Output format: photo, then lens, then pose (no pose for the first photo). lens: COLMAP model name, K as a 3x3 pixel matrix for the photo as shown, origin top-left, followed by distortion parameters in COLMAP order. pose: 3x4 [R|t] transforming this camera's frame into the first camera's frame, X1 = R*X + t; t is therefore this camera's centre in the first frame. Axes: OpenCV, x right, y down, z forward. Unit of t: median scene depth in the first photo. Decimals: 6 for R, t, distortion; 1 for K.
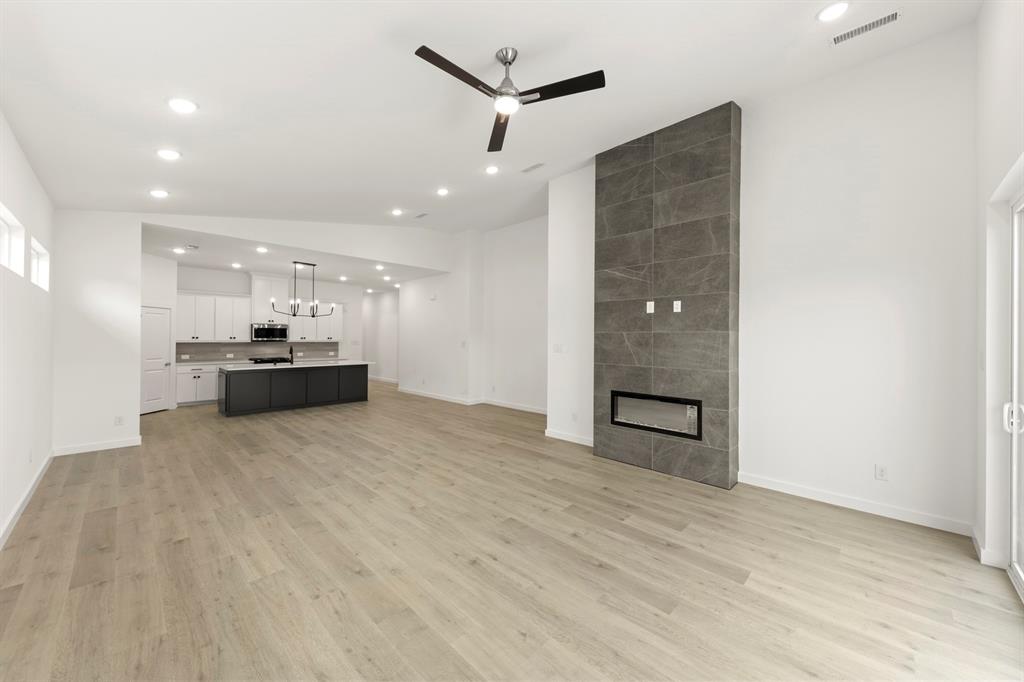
lens RADIAL K [[376.0, 0, 515.7], [0, 376.0, 338.8], [0, 0, 1]] dist [-0.000564, -0.000318]
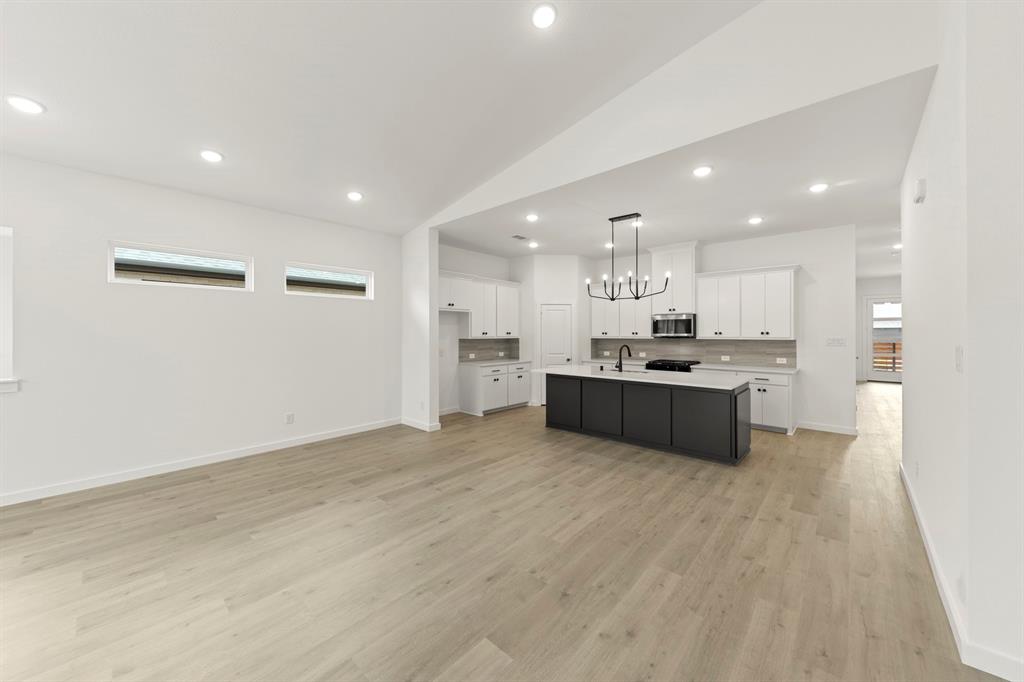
lens RADIAL K [[376.0, 0, 515.5], [0, 376.0, 334.0], [0, 0, 1]] dist [-0.000564, -0.000318]
pose [[0.053371, -0.002493, -0.998572, 0.061766], [0.000871, 0.999997, -0.002450, 0.001039], [0.998574, -0.000739, 0.053373, 0.739673]]
